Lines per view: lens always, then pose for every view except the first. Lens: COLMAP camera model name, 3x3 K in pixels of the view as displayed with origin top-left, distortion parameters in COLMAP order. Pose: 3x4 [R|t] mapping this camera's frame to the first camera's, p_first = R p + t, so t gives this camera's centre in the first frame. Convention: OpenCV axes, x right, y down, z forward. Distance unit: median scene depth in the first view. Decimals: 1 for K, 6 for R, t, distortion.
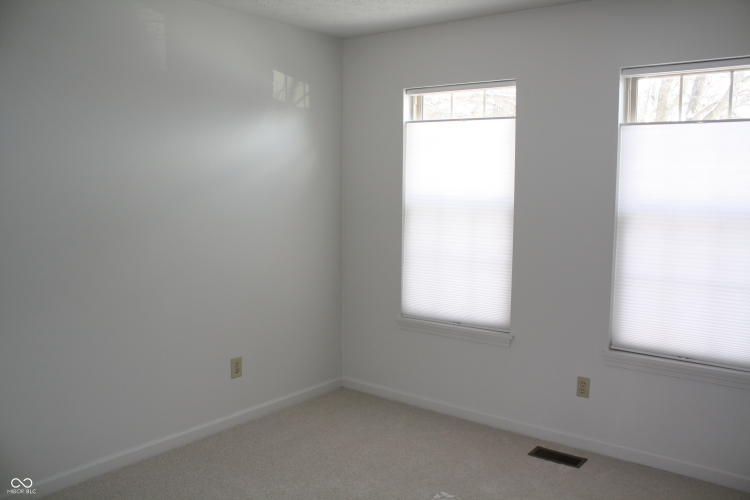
lens RADIAL K [[641.4, 0, 370.7], [0, 641.4, 246.7], [0, 0, 1]] dist [-0.148210, 0.132155]
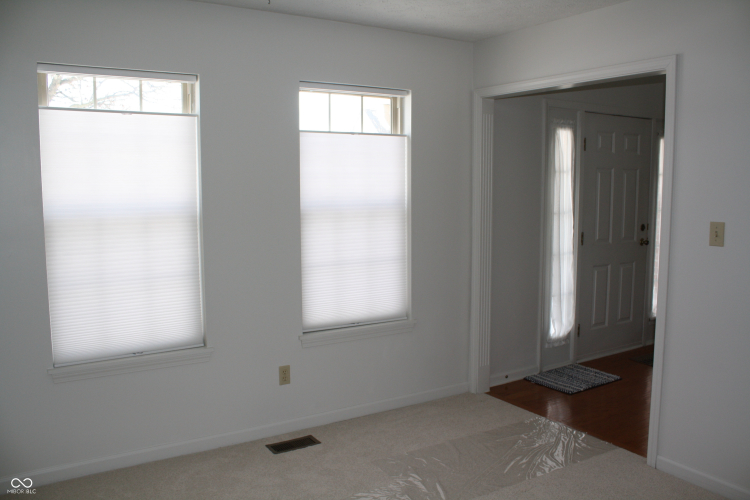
lens RADIAL K [[641.4, 0, 370.7], [0, 641.4, 246.7], [0, 0, 1]] dist [-0.148210, 0.132155]
pose [[0.331777, -0.099741, 0.938070, -0.611533], [0.107768, 0.991892, 0.067348, -0.050426], [-0.937182, 0.078750, 0.339836, 0.482182]]
